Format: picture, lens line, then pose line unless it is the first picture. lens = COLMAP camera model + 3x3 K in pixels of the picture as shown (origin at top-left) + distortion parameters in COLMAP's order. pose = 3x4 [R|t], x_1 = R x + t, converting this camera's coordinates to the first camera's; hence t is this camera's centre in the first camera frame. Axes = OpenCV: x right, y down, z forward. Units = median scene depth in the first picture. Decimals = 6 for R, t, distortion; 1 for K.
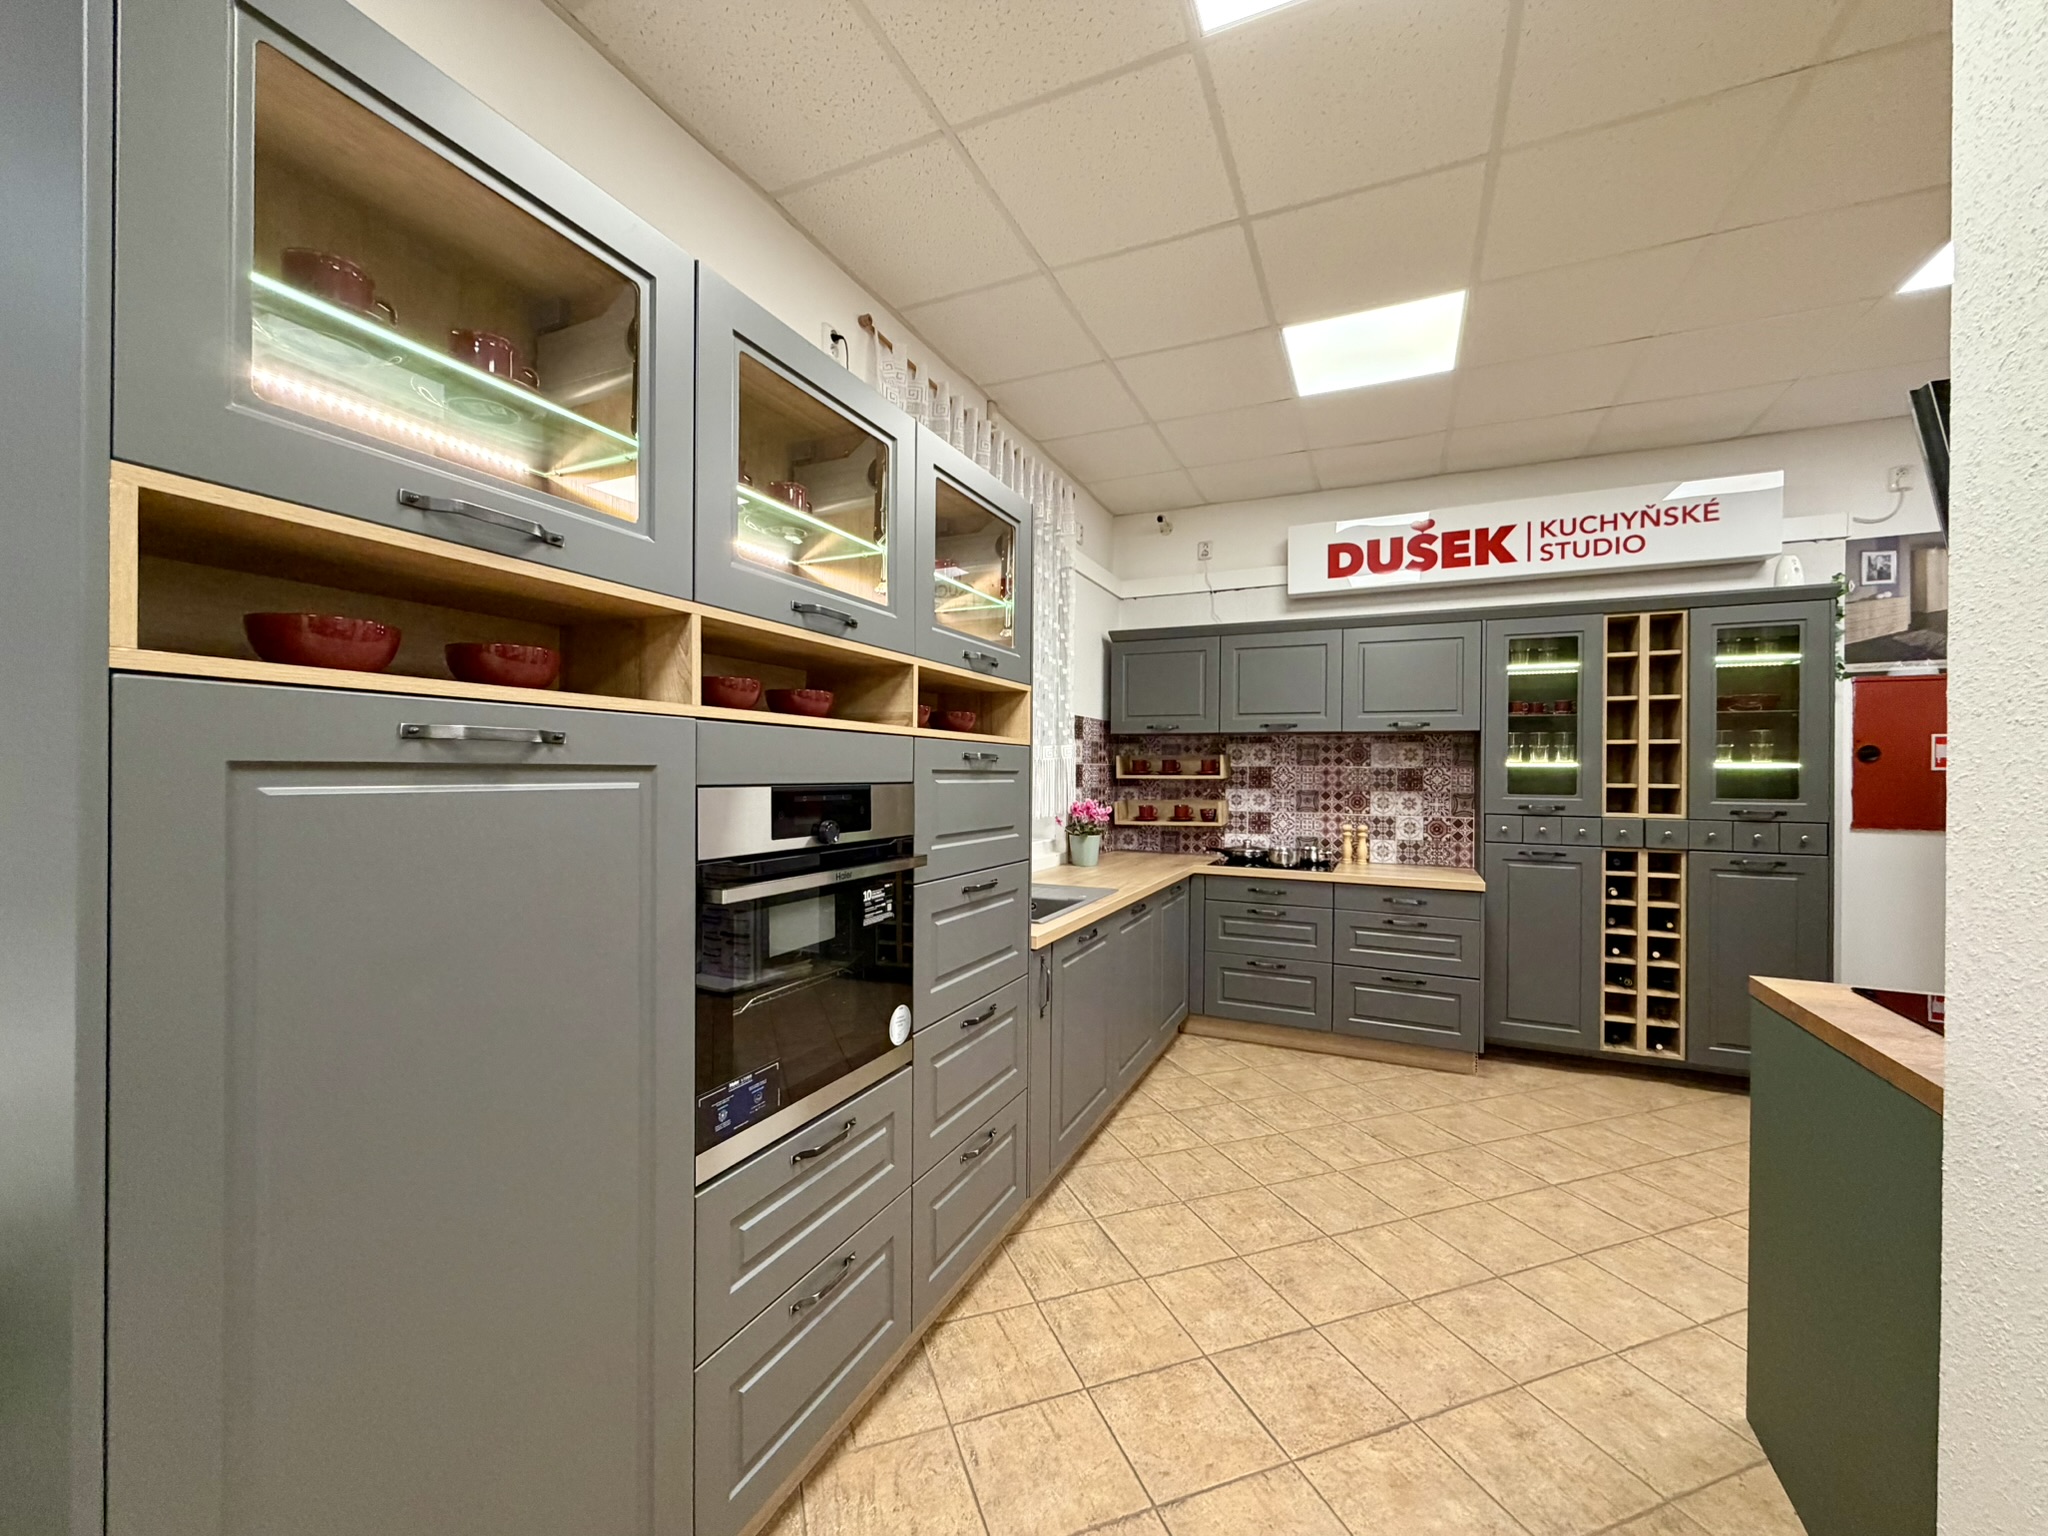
lens RADIAL K [[821.2, 0, 1014.1], [0, 821.2, 769.7], [0, 0, 1]] dist [-0.002399, 0.000544]
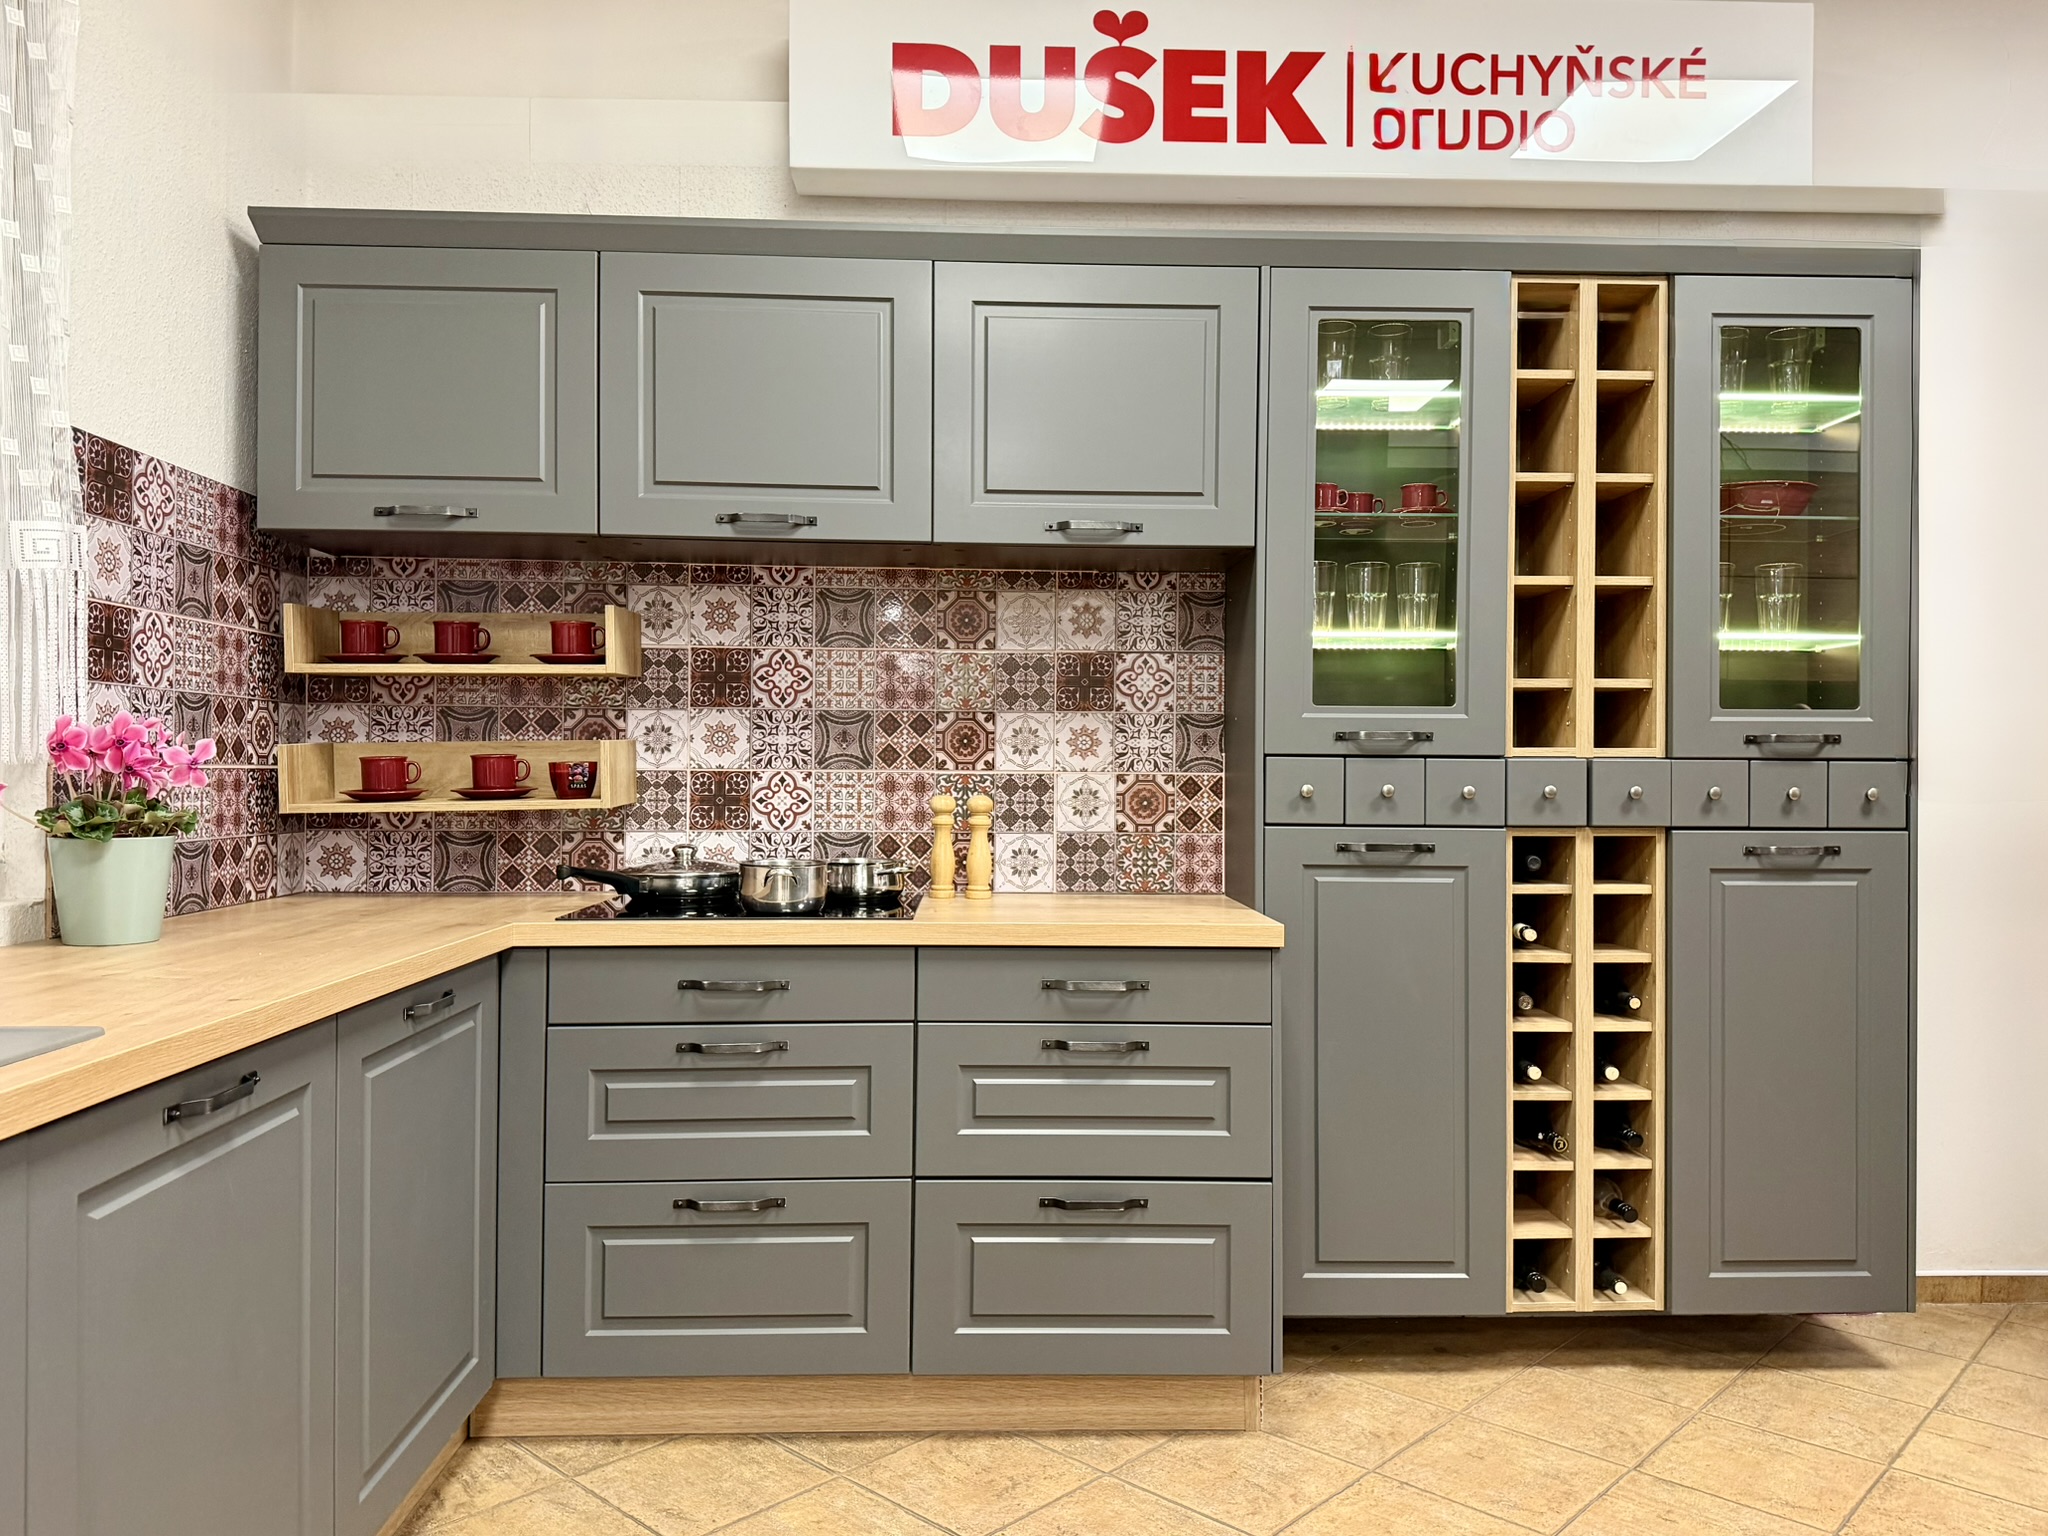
lens RADIAL K [[1422.3, 0, 1031.1], [0, 1422.3, 778.4], [0, 0, 1]] dist [0.059677, -0.074142]
pose [[0.889300, -0.005007, 0.457297, 0.158974], [0.001565, 0.999968, 0.007905, 0.061346], [-0.457321, -0.006315, 0.889279, 0.446691]]
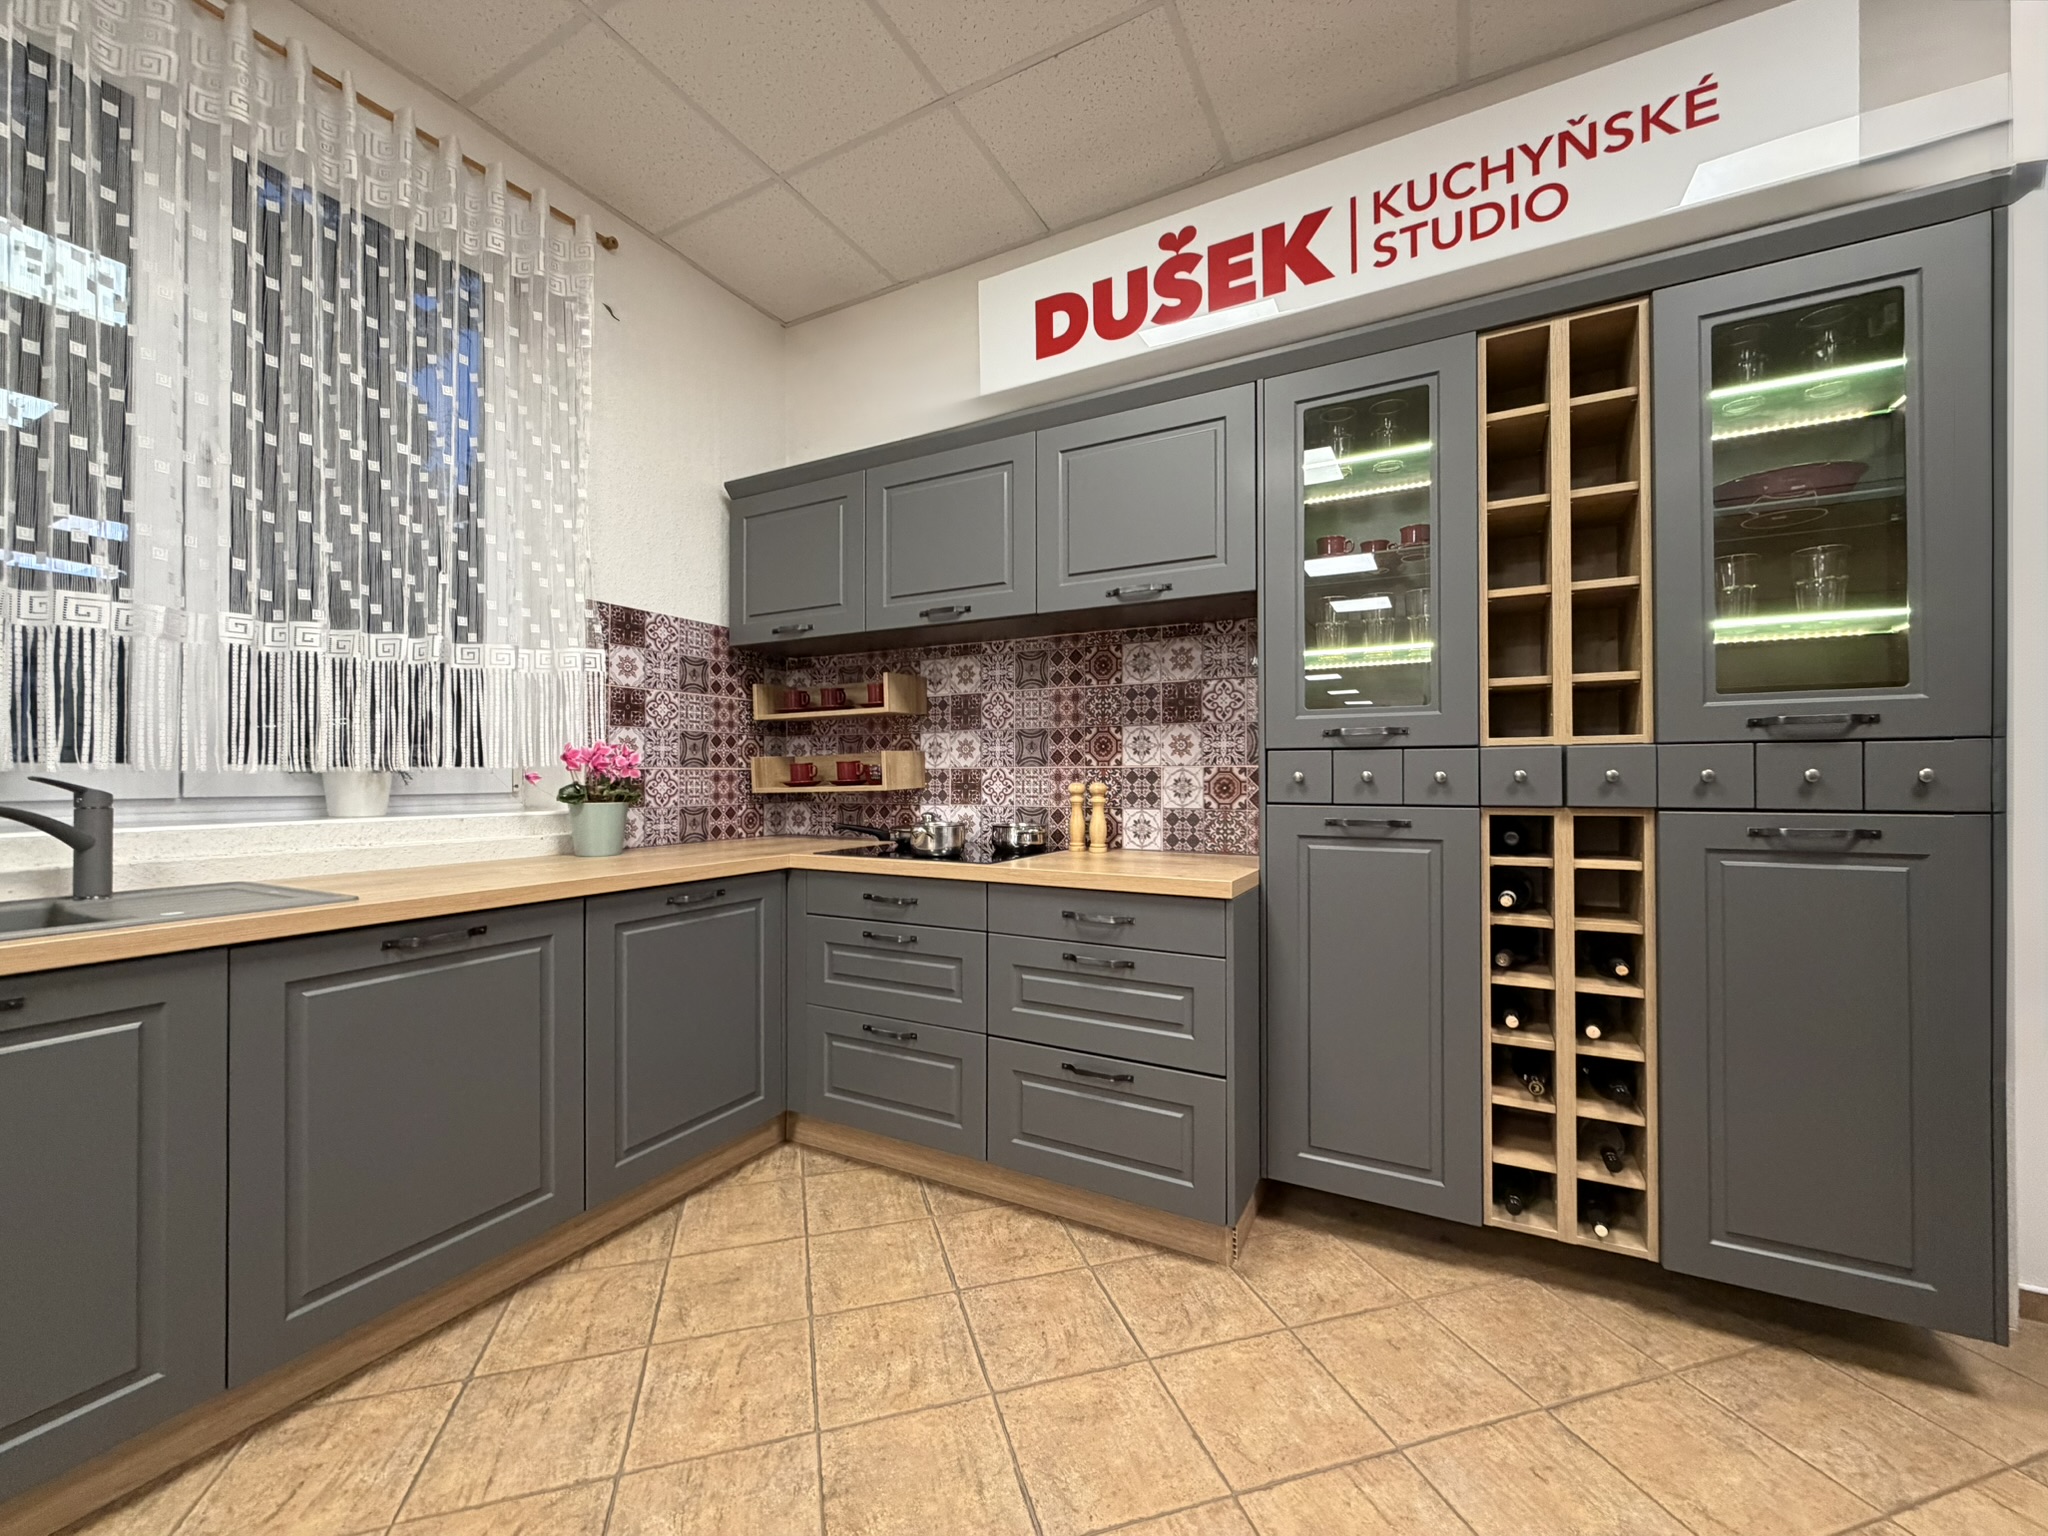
lens RADIAL K [[821.2, 0, 1018.5], [0, 821.2, 770.2], [0, 0, 1]] dist [-0.002399, 0.000544]
pose [[0.998041, -0.013194, -0.061149, 0.460573], [0.012849, 0.999899, -0.006029, 0.069834], [0.061222, 0.005232, 0.998110, 0.483214]]
